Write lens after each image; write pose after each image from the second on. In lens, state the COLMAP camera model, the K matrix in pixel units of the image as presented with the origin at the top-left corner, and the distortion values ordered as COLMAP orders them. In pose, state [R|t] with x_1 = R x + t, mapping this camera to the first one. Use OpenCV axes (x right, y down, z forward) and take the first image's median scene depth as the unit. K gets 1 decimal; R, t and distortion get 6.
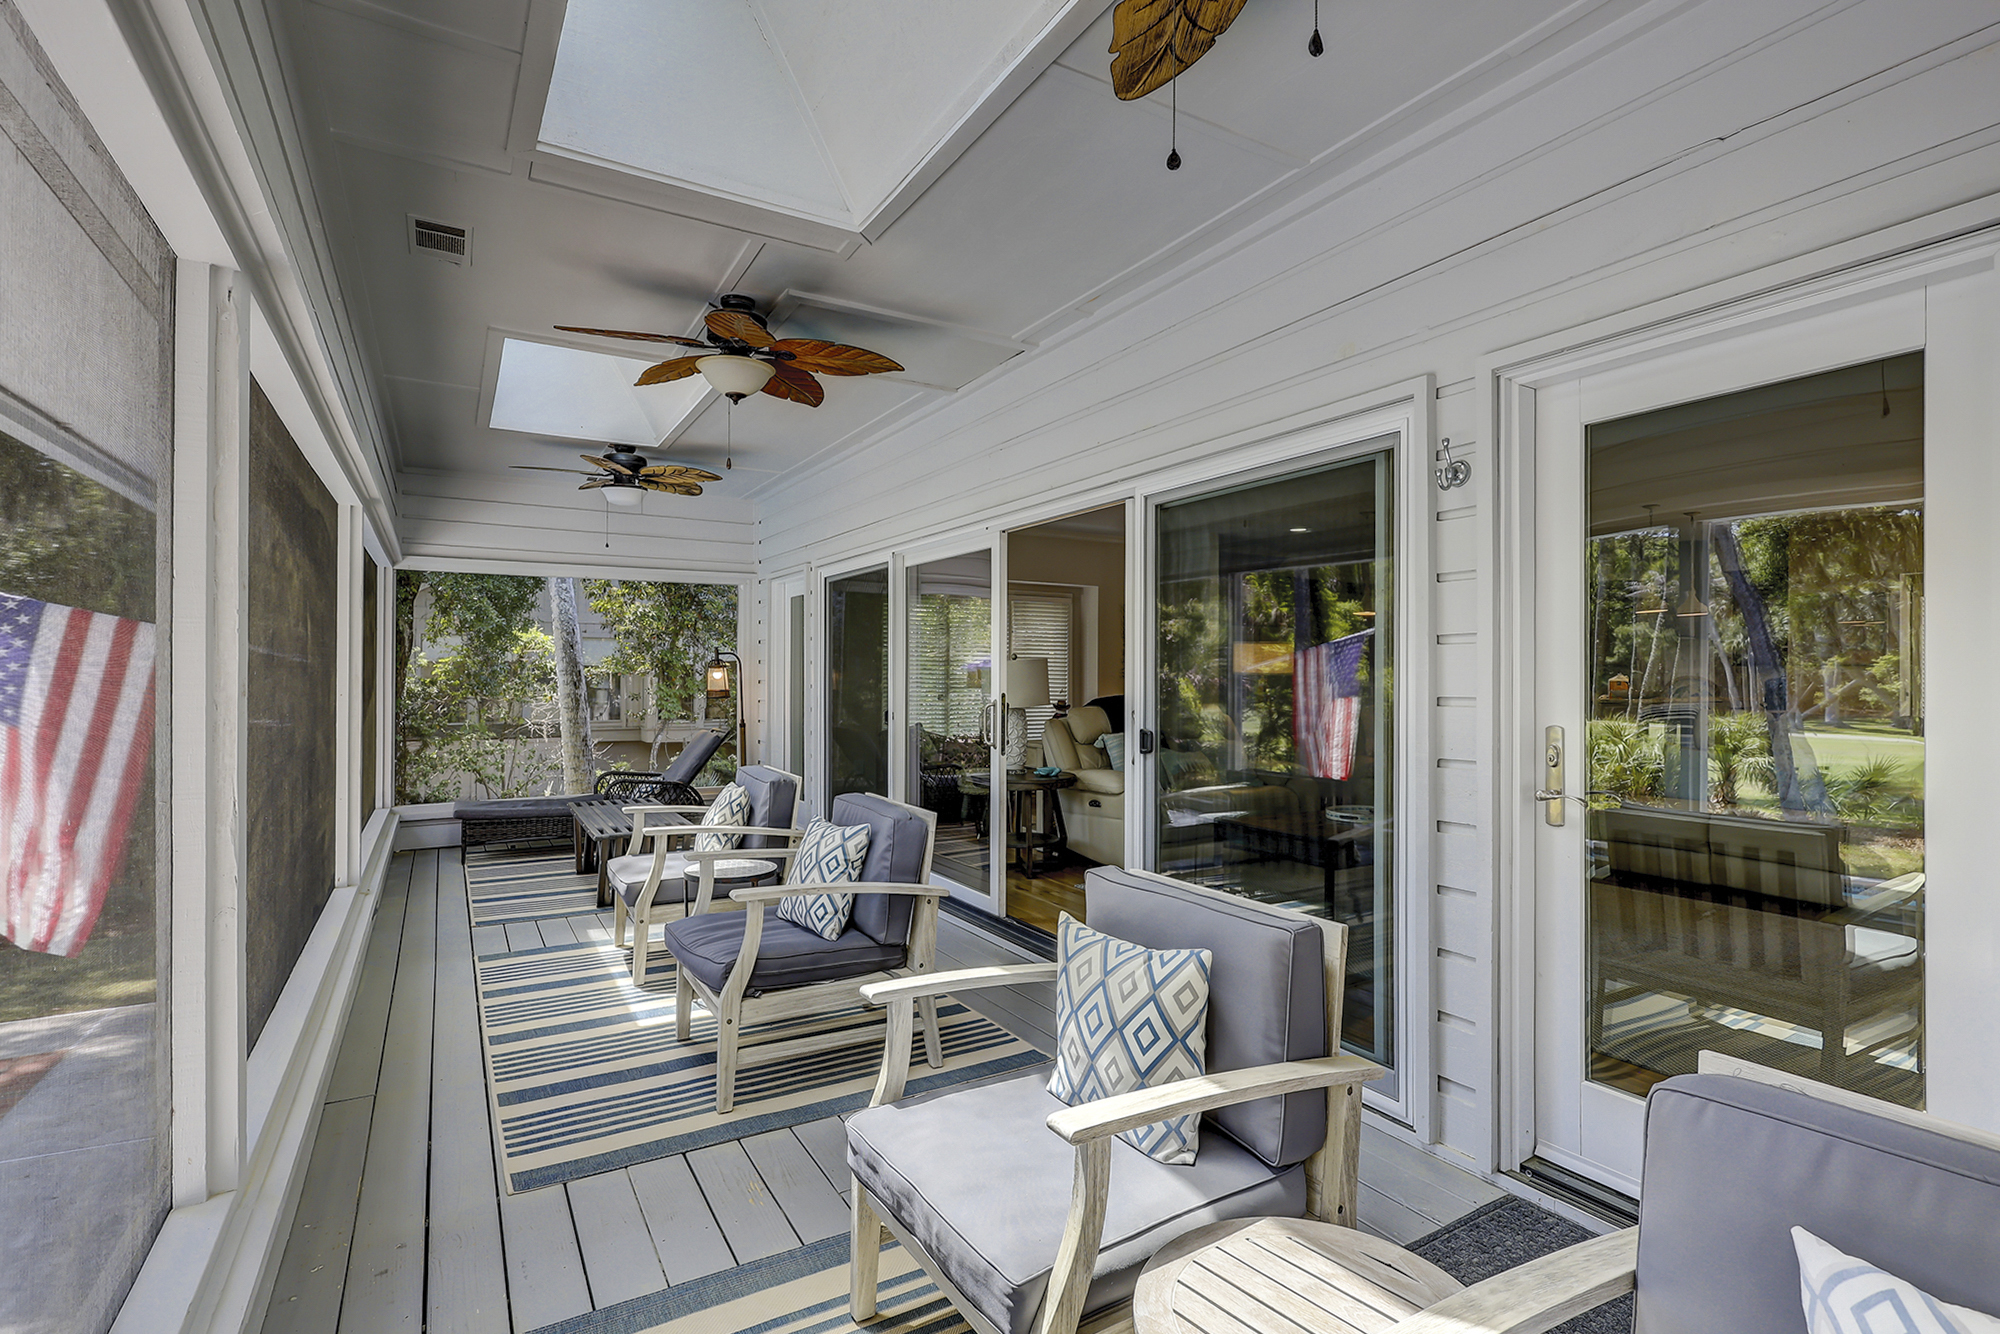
lens RADIAL K [[949.2, 0, 994.0], [0, 949.2, 661.3], [0, 0, 1]] dist [0.000023, -0.000205]
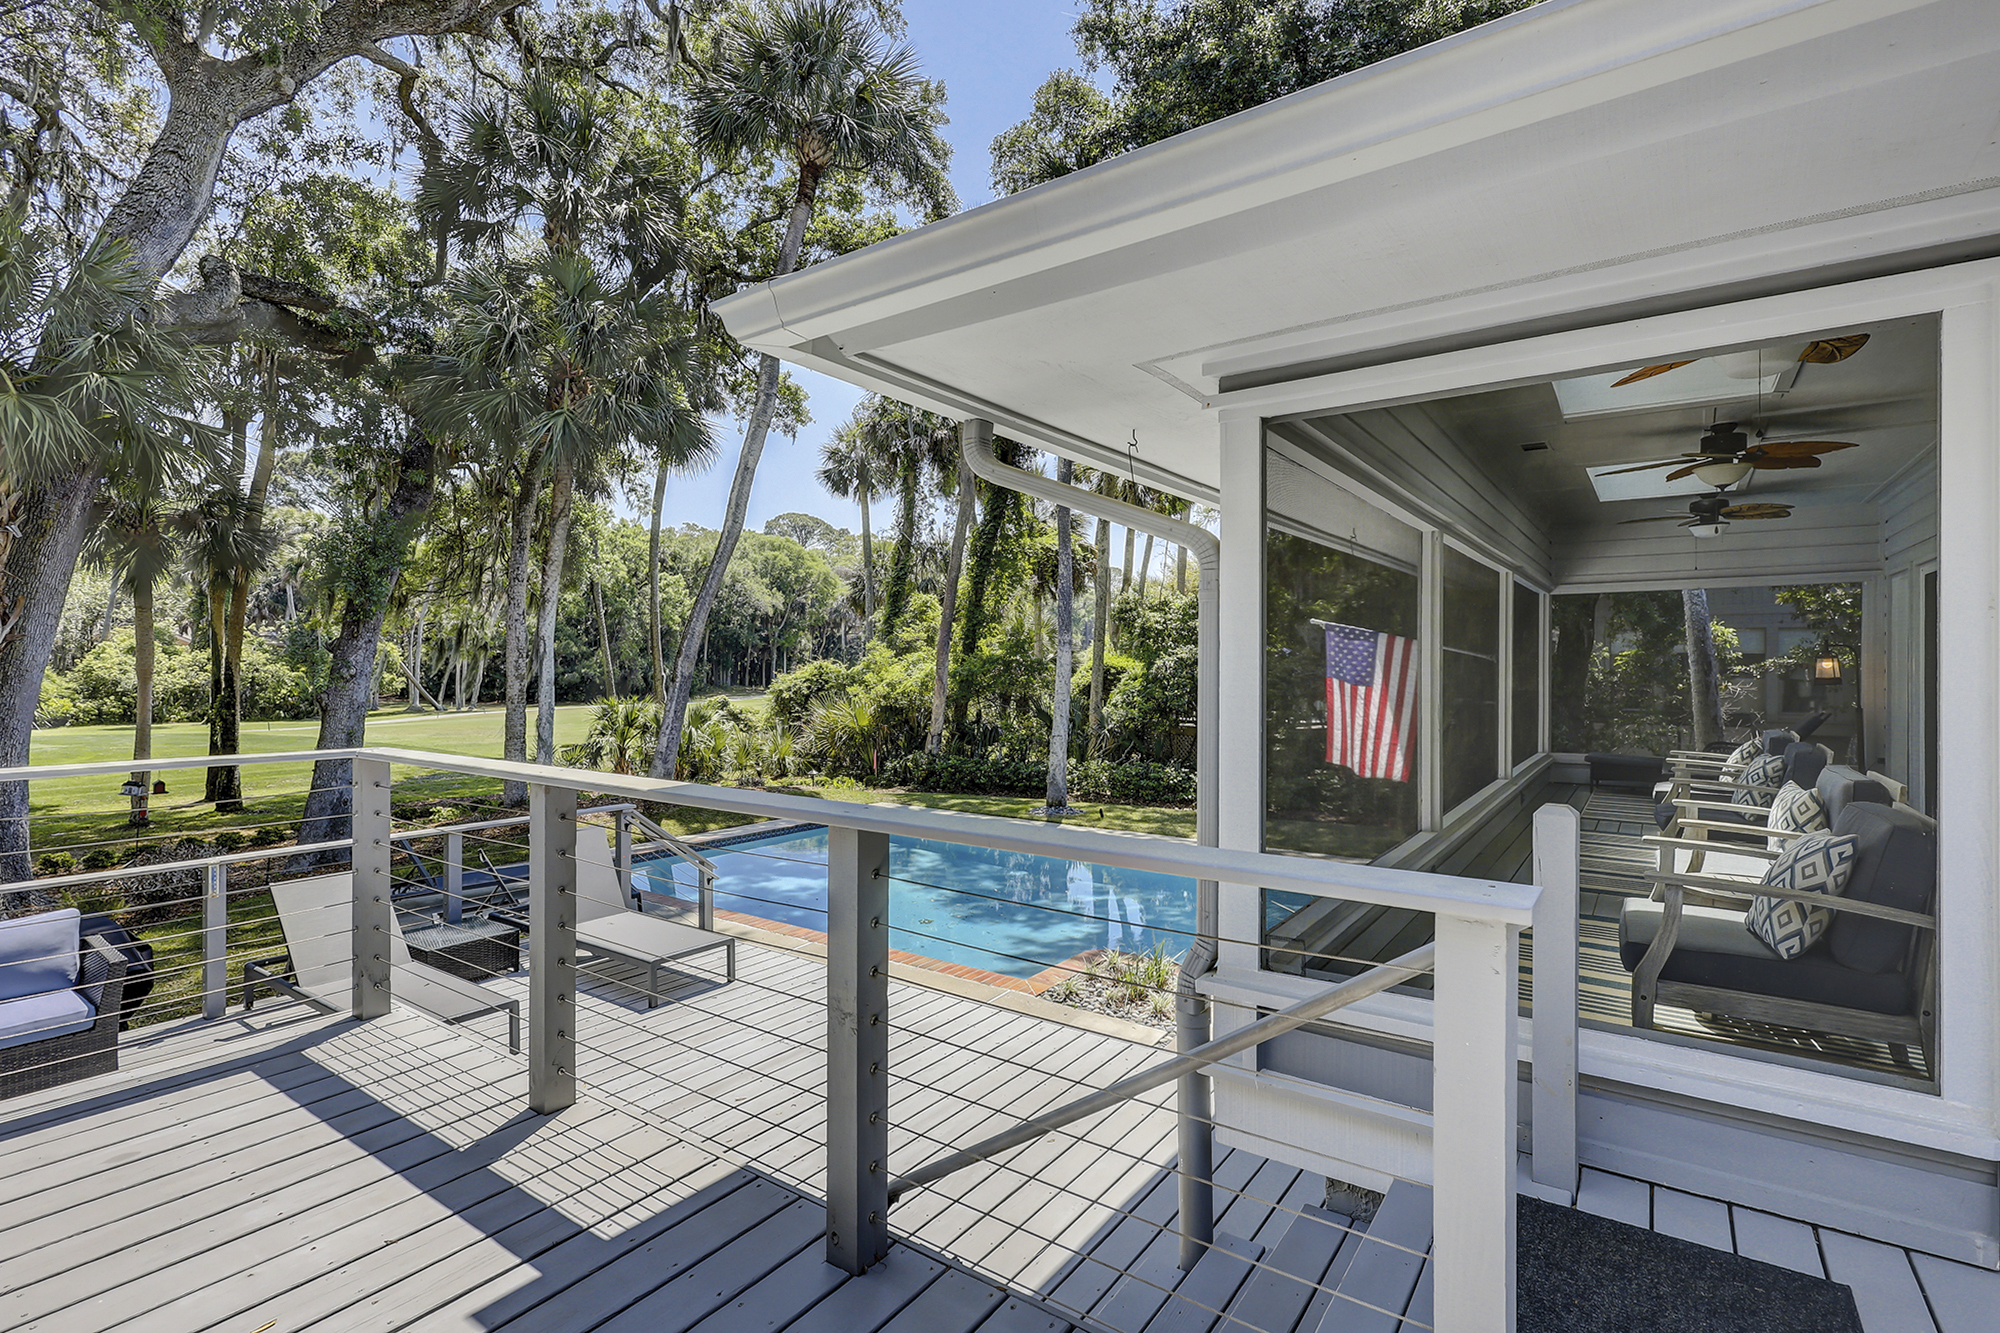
lens RADIAL K [[948.7, 0, 996.7], [0, 948.7, 661.0], [0, 0, 1]] dist [0.002858, 0.006763]
pose [[0.414752, -0.001546, -0.909933, 0.410313], [0.008296, 0.999963, 0.002083, -0.001845], [0.909897, -0.008413, 0.414750, -0.460488]]
